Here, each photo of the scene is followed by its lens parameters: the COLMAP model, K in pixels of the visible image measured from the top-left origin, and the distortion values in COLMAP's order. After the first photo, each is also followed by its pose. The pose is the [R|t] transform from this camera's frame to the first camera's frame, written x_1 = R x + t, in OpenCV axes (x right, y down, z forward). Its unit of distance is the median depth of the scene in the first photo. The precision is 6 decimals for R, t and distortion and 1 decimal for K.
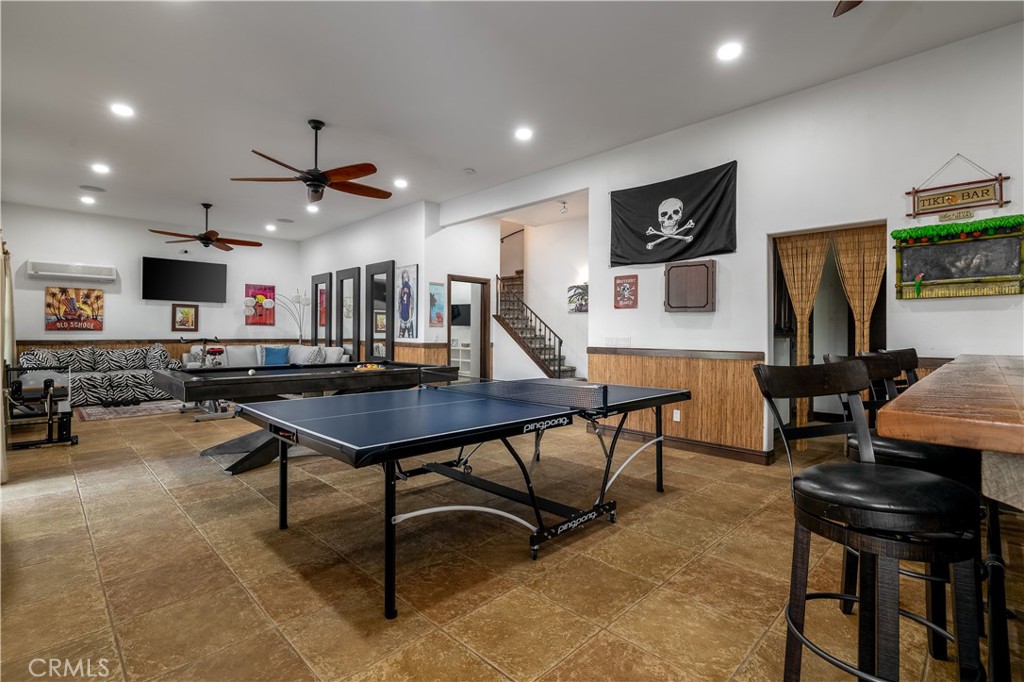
lens RADIAL K [[466.7, 0, 510.6], [0, 466.7, 336.5], [0, 0, 1]] dist [-0.002461, 0.000753]
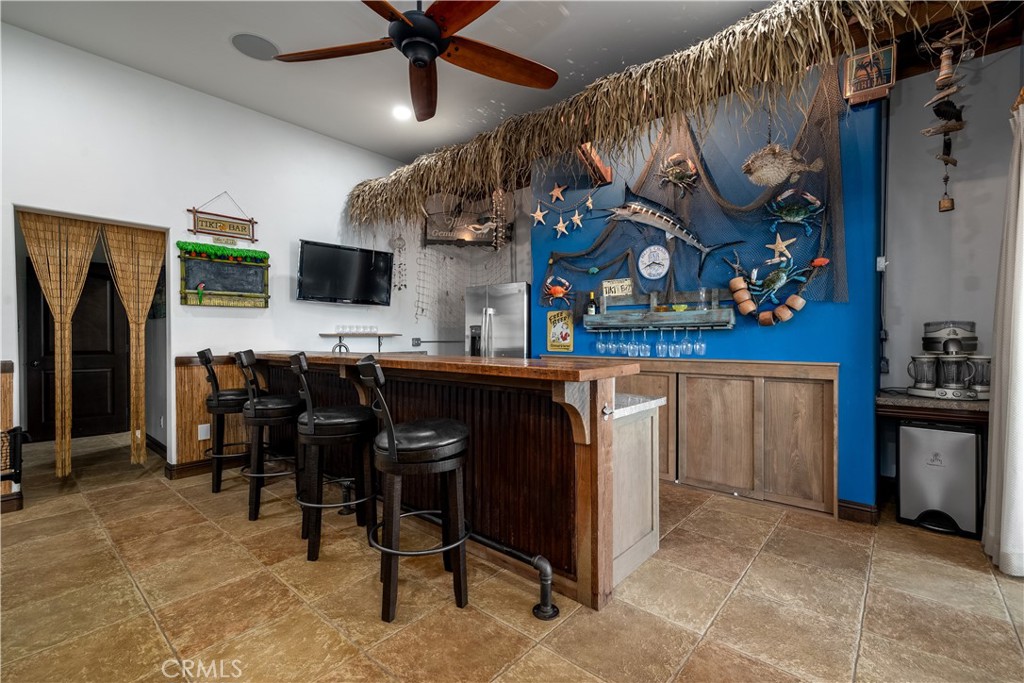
lens RADIAL K [[439.9, 0, 513.5], [0, 439.9, 342.0], [0, 0, 1]] dist [0.004380, 0.000472]
pose [[-0.052515, -0.015845, 0.998494, -0.244701], [0.009234, 0.999824, 0.016352, -0.001408], [-0.998577, 0.010079, -0.052359, 0.271567]]
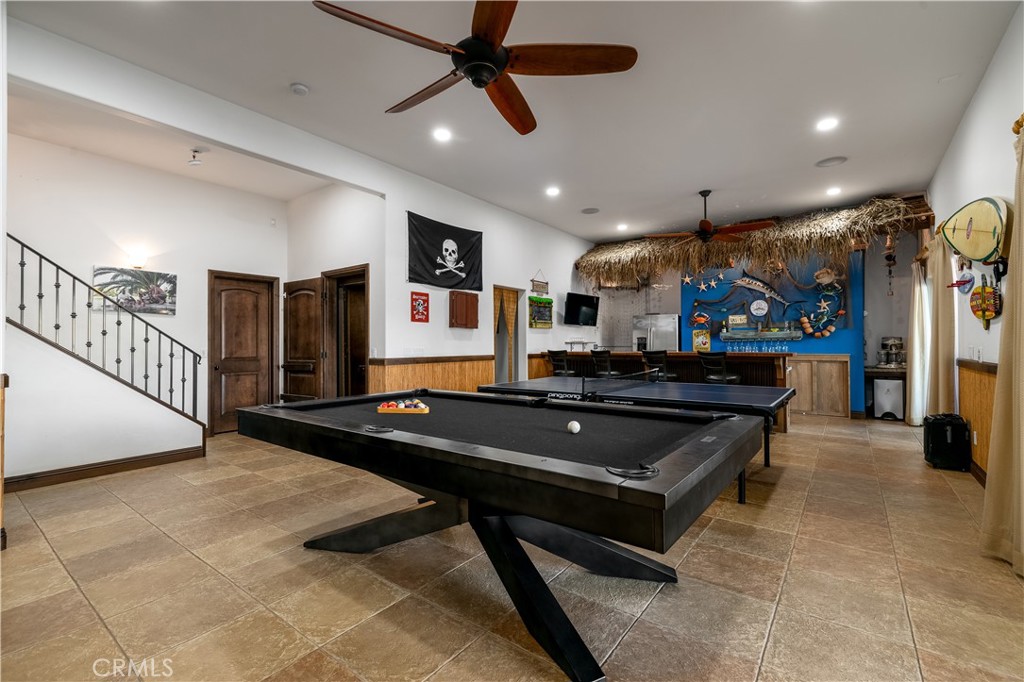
lens RADIAL K [[439.9, 0, 510.5], [0, 439.9, 339.8], [0, 0, 1]] dist [0.004380, 0.000472]
pose [[-0.121803, 0.004555, 0.992544, -1.189631], [0.010765, 0.999937, -0.003267, -0.016989], [-0.992496, 0.010287, -0.121845, 1.321572]]
